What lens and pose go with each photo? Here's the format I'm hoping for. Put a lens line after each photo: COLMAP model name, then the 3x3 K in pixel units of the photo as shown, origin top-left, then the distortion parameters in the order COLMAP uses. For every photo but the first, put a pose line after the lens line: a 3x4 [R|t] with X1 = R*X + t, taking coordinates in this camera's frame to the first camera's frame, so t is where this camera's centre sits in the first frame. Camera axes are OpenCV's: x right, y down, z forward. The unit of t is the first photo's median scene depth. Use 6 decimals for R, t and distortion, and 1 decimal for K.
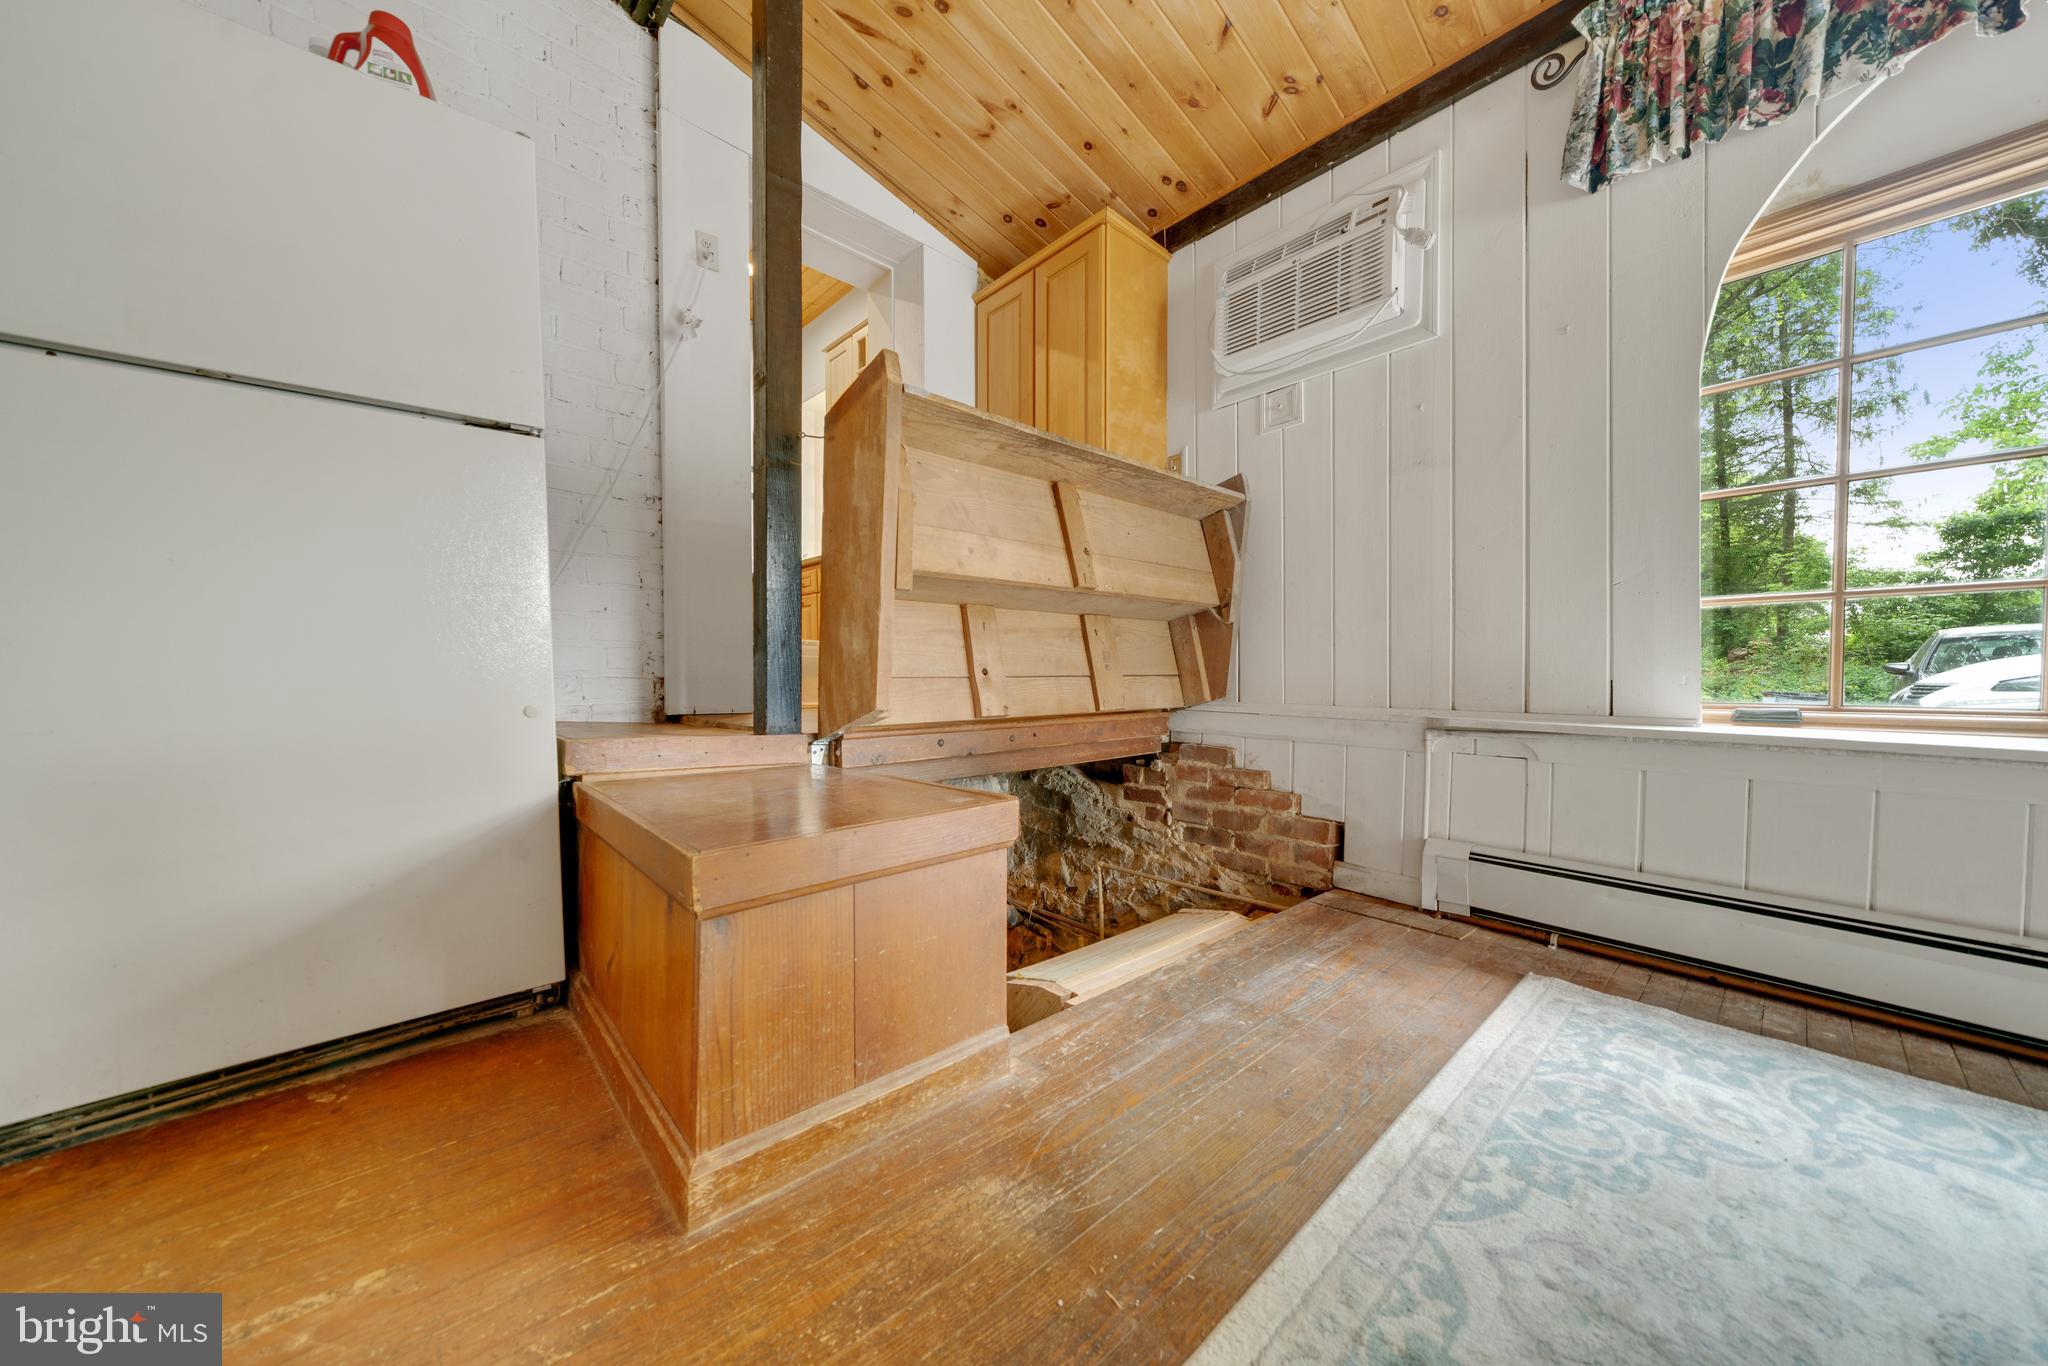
lens RADIAL K [[709.7, 0, 1014.6], [0, 709.7, 692.8], [0, 0, 1]] dist [0.000127, 0.000439]
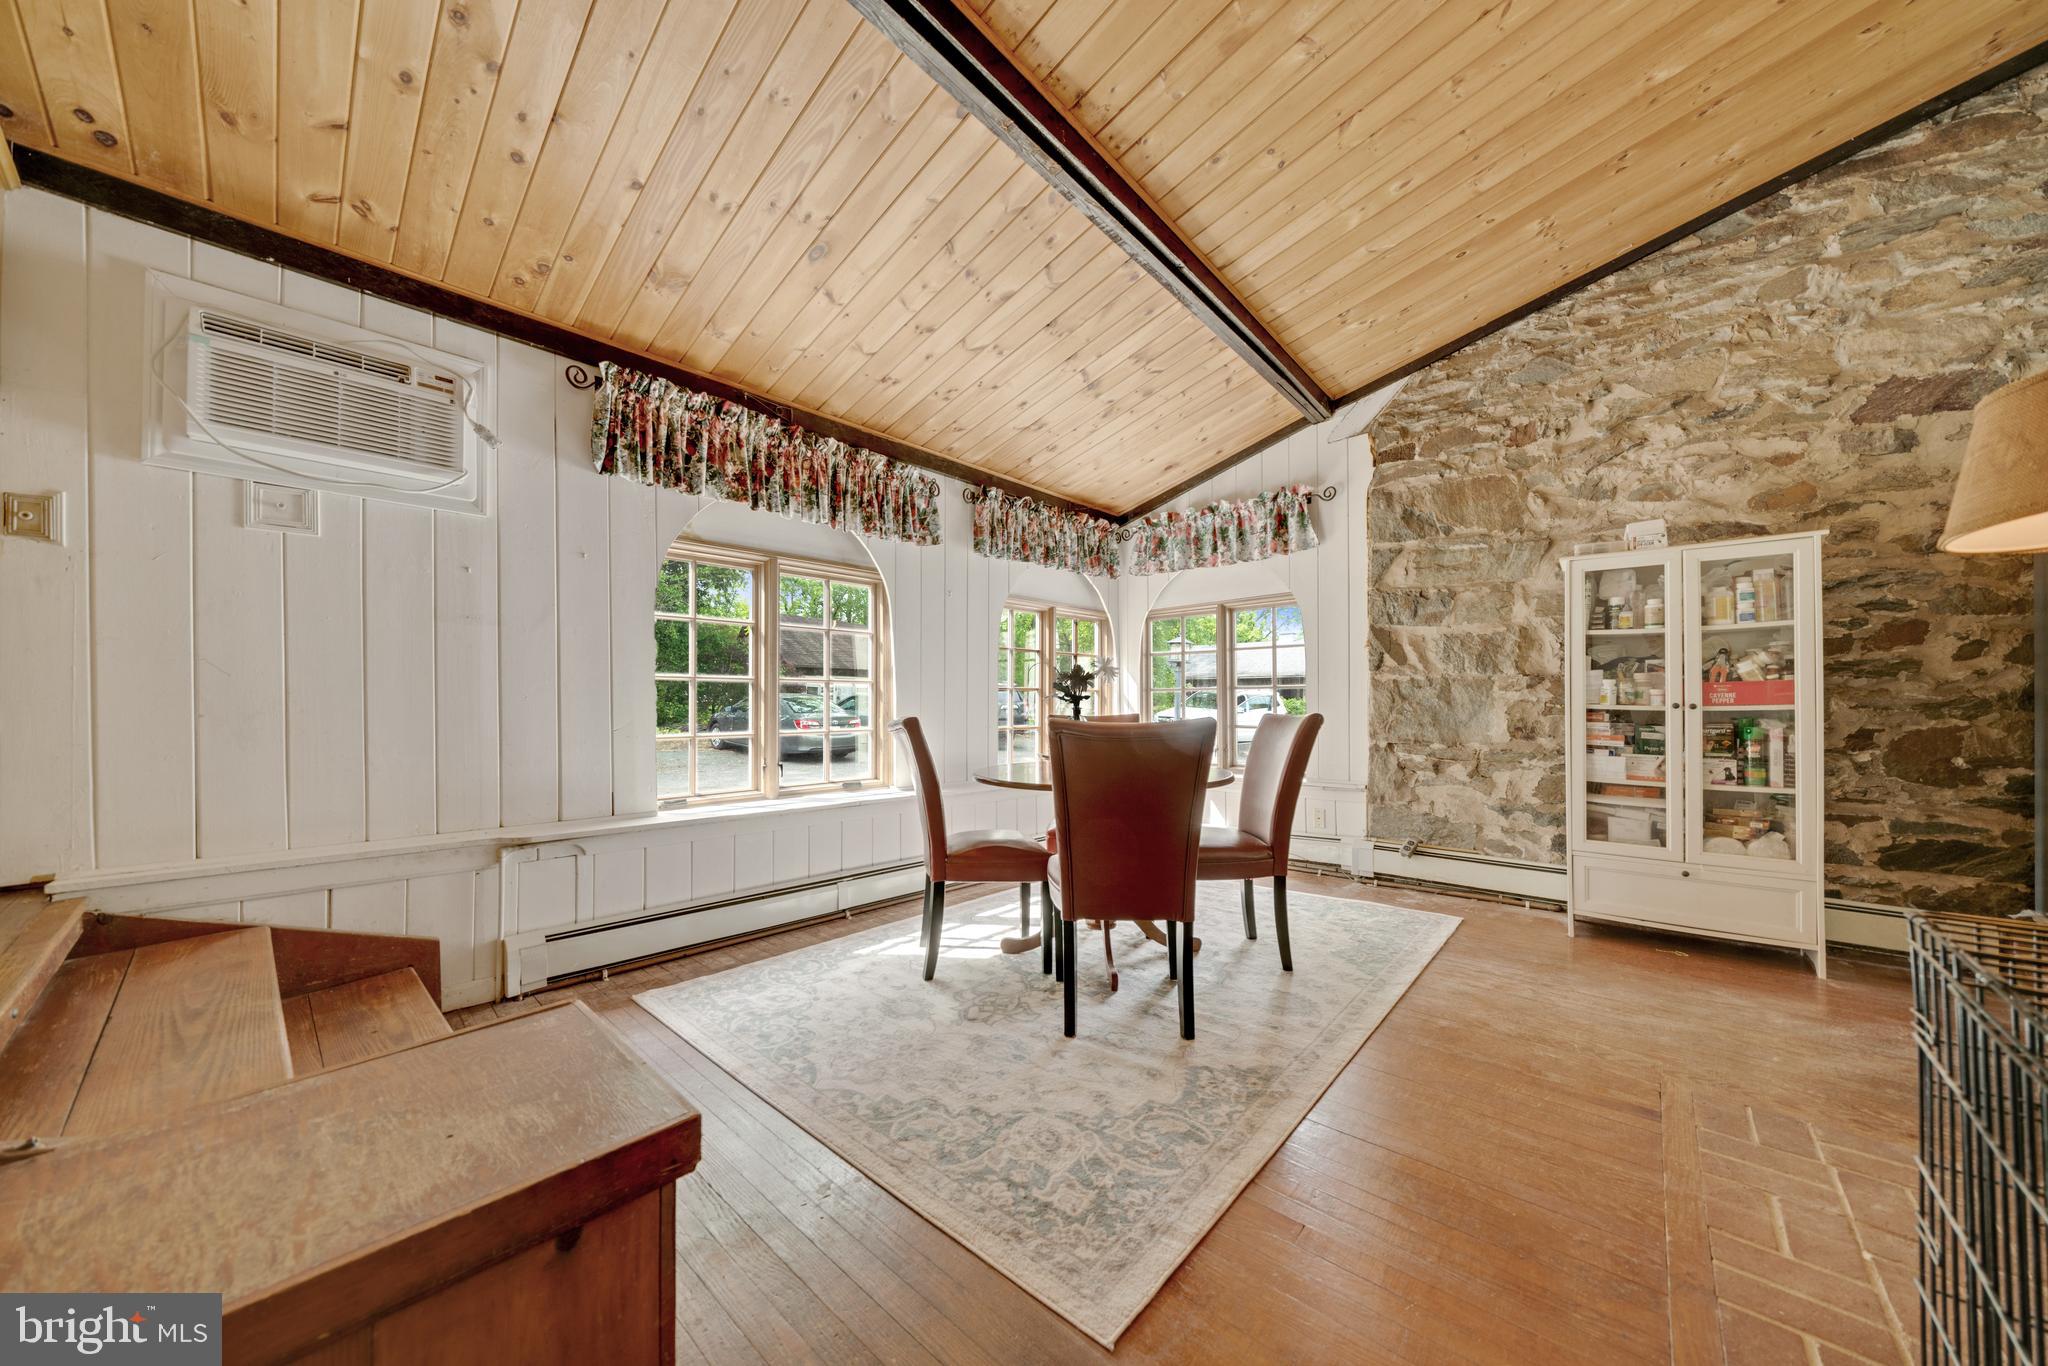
lens RADIAL K [[709.7, 0, 1015.4], [0, 709.7, 691.5], [0, 0, 1]] dist [0.000127, 0.000439]
pose [[-0.103776, 0.005556, 0.994585, -0.817577], [0.022945, 0.999732, -0.003191, -0.220377], [-0.994336, 0.022490, -0.103876, 0.293016]]
